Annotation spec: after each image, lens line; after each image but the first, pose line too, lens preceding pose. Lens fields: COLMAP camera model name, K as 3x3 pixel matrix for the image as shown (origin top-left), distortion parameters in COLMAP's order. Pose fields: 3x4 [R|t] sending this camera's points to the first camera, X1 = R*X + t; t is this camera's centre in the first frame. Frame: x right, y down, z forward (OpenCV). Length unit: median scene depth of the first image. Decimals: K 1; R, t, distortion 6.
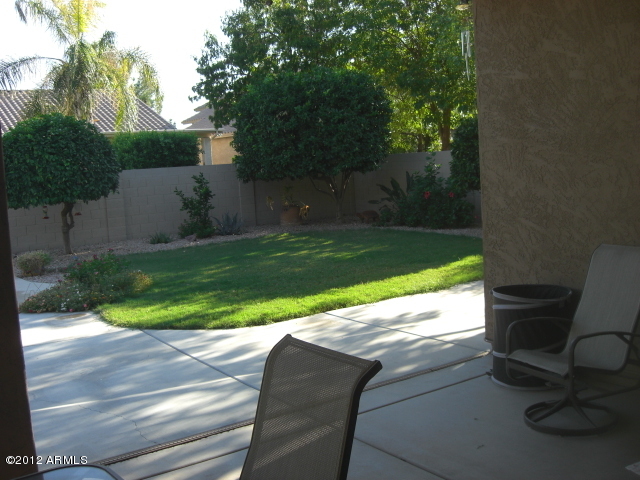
lens RADIAL K [[715.4, 0, 321.6], [0, 715.4, 239.1], [0, 0, 1]] dist [-0.121328, 0.000000]
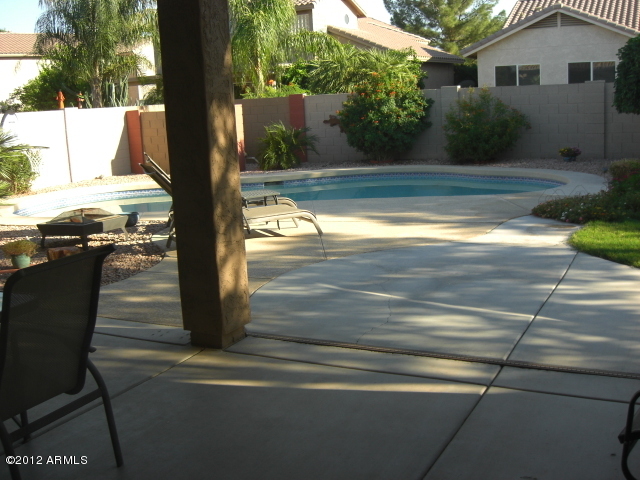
lens RADIAL K [[715.4, 0, 324.5], [0, 715.4, 237.4], [0, 0, 1]] dist [-0.121328, 0.000000]
pose [[0.471549, 0.198013, -0.859321, 0.533520], [-0.071229, 0.979832, 0.186696, -0.057627], [0.878959, -0.026828, 0.476143, 0.352150]]
